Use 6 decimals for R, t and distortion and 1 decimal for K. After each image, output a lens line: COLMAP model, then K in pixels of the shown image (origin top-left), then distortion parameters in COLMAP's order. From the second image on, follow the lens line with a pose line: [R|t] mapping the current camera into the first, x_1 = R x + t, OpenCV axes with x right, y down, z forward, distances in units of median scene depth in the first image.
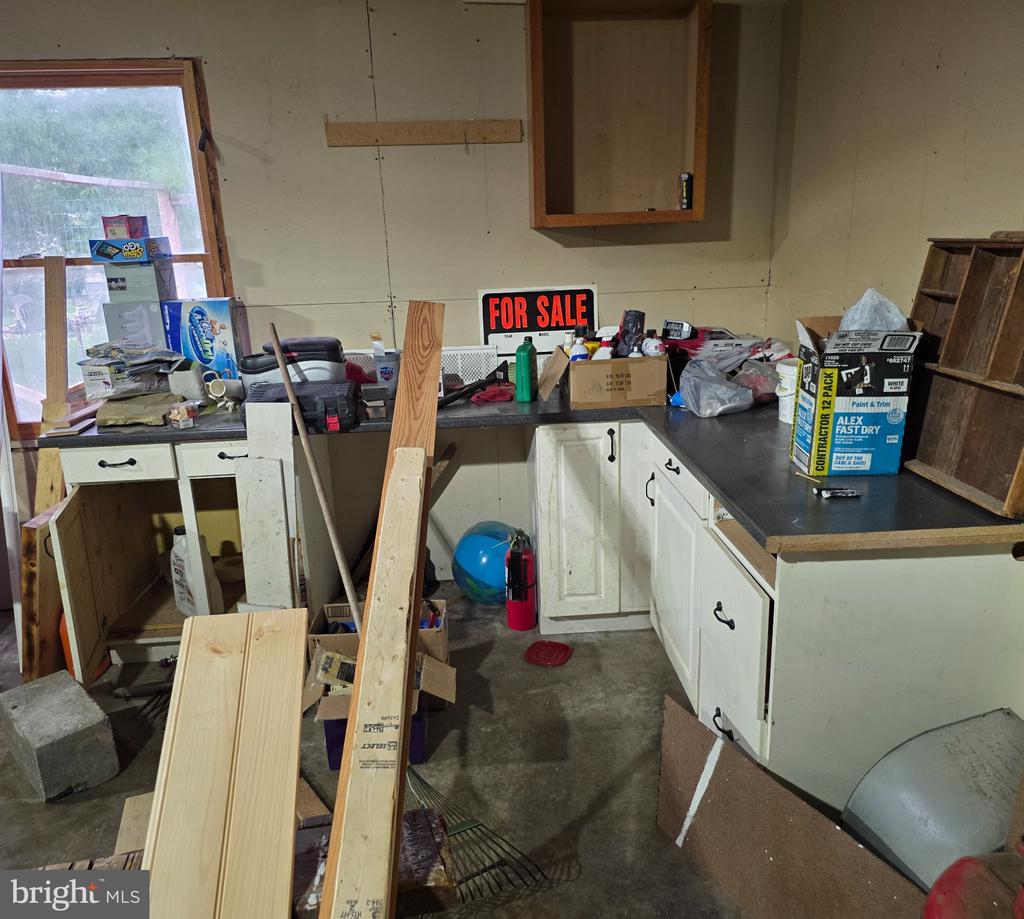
lens RADIAL K [[814.9, 0, 512.1], [0, 814.9, 462.9], [0, 0, 1]] dist [0.105369, -0.102049]
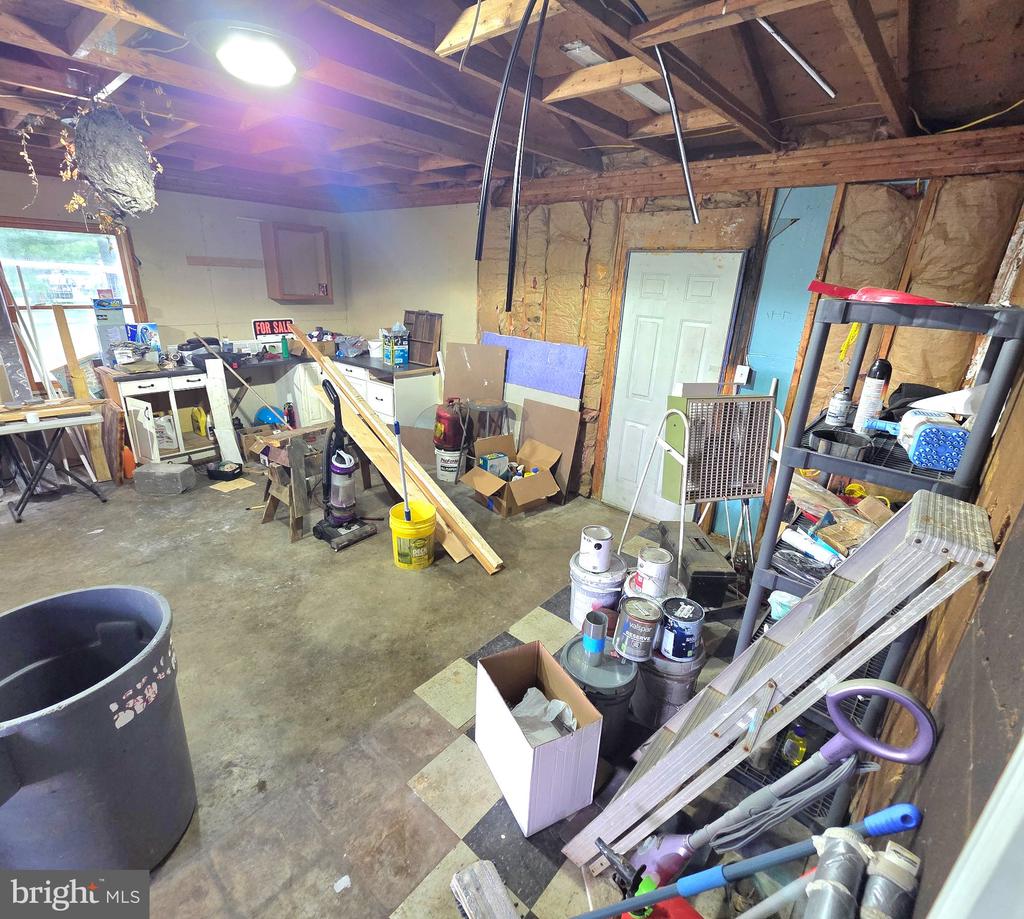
lens RADIAL K [[497.3, 0, 509.0], [0, 497.3, 458.2], [0, 0, 1]] dist [0.009404, -0.005137]
pose [[0.702706, -0.185833, 0.686782, -0.784384], [0.138609, 0.982548, 0.124040, 0.186171], [-0.697848, 0.008031, 0.716201, -0.937033]]
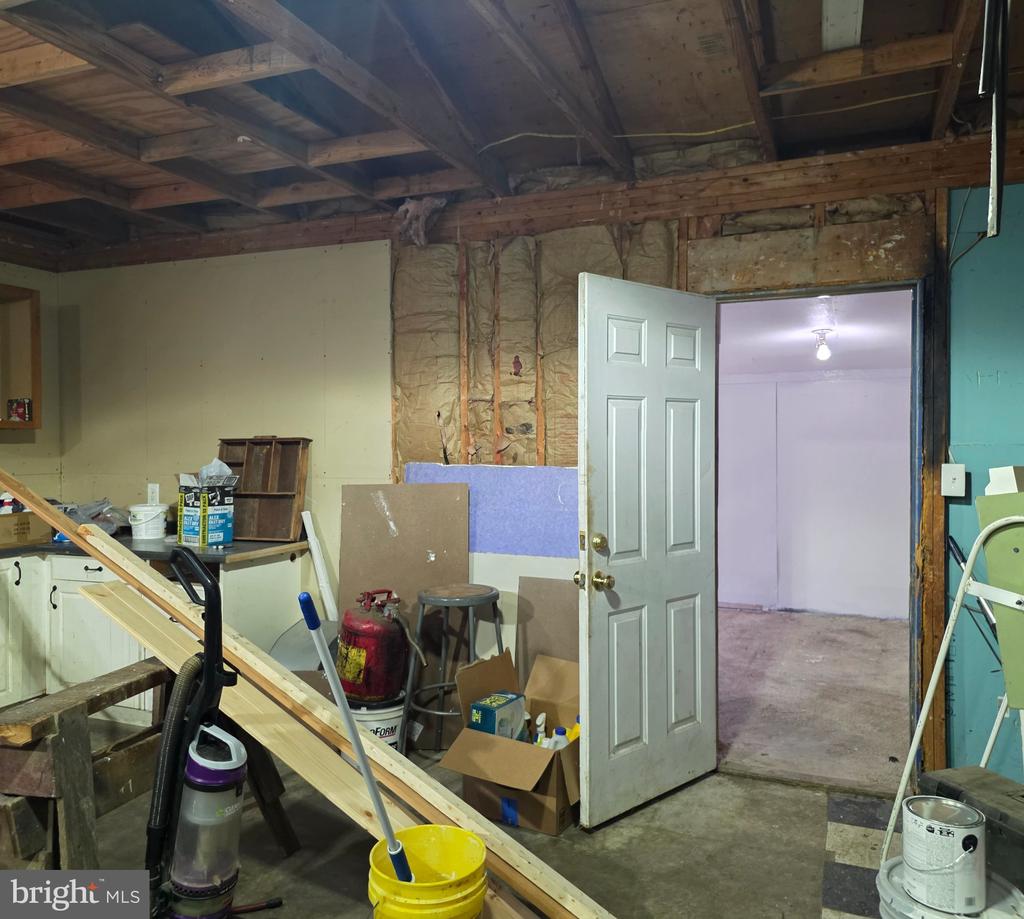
lens RADIAL K [[814.9, 0, 512.1], [0, 814.9, 462.9], [0, 0, 1]] dist [0.105369, -0.102049]
pose [[0.443809, 0.008698, 0.896079, -0.818595], [0.240508, 0.962109, -0.128458, 0.191573], [-0.863243, 0.272525, 0.424901, -0.431884]]
